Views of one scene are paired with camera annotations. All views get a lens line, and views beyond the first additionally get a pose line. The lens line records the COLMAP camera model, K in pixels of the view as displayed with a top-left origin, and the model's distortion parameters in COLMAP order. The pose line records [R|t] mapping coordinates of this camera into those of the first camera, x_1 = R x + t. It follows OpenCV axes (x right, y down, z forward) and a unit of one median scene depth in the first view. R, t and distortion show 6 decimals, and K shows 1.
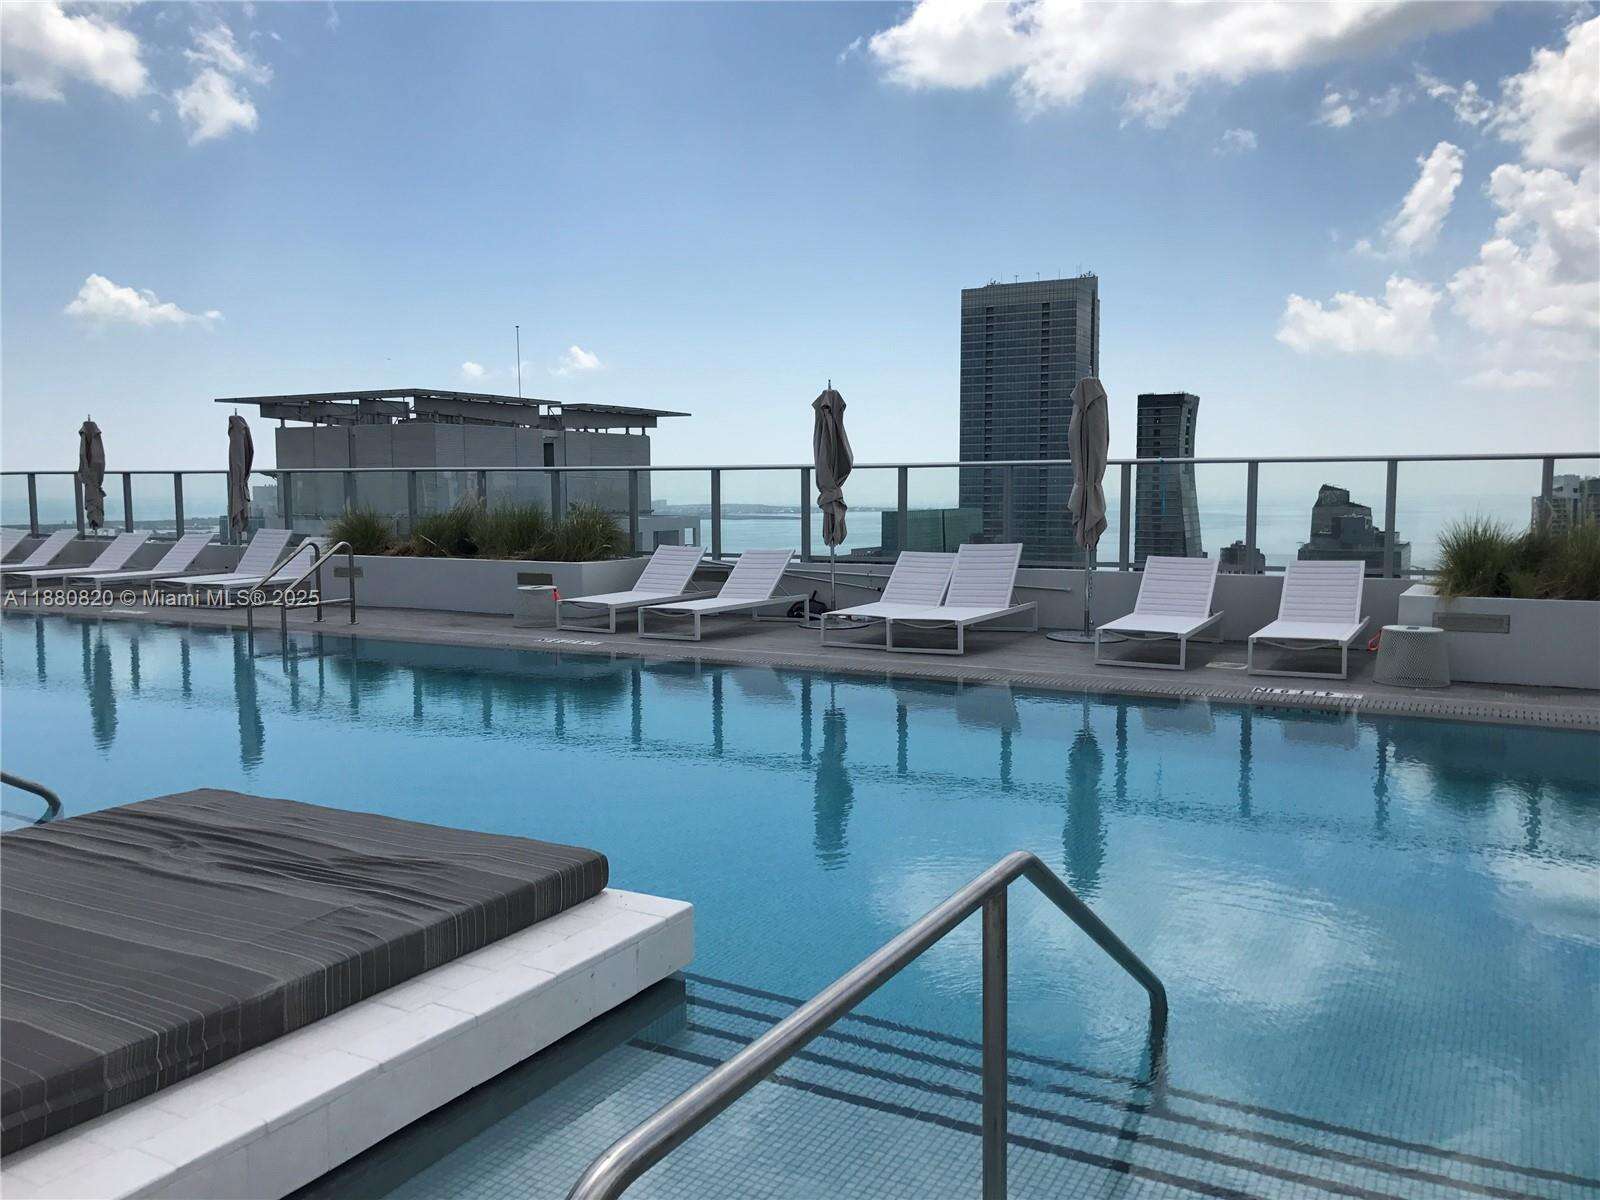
lens RADIAL K [[1292.6, 0, 792.9], [0, 1292.6, 595.9], [0, 0, 1]] dist [0.069164, 0.051999]
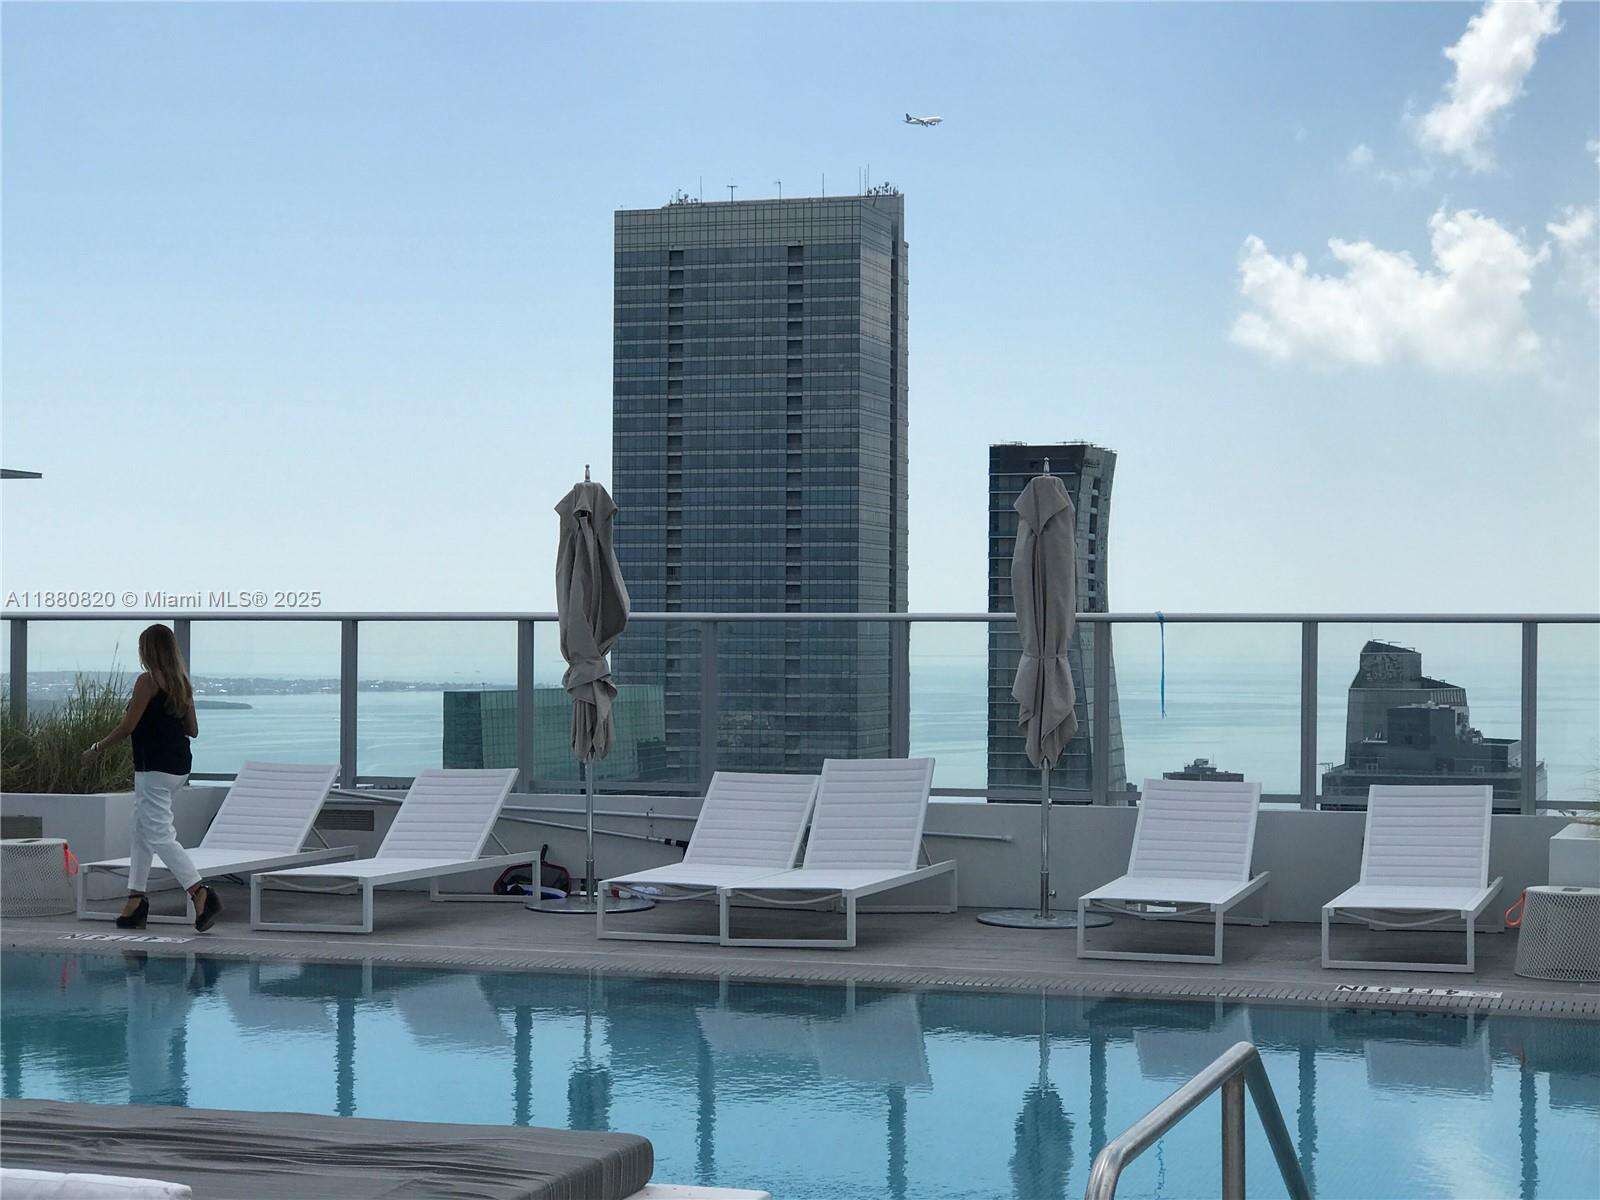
lens RADIAL K [[2932.3, 0, 806.5], [0, 2932.3, 597.5], [0, 0, 1]] dist [0.127963, 0.000000]
pose [[0.979703, 0.008889, 0.200256, -0.131226], [0.010358, 0.995437, -0.094859, 0.011599], [-0.200186, 0.095008, 0.975141, -0.249928]]
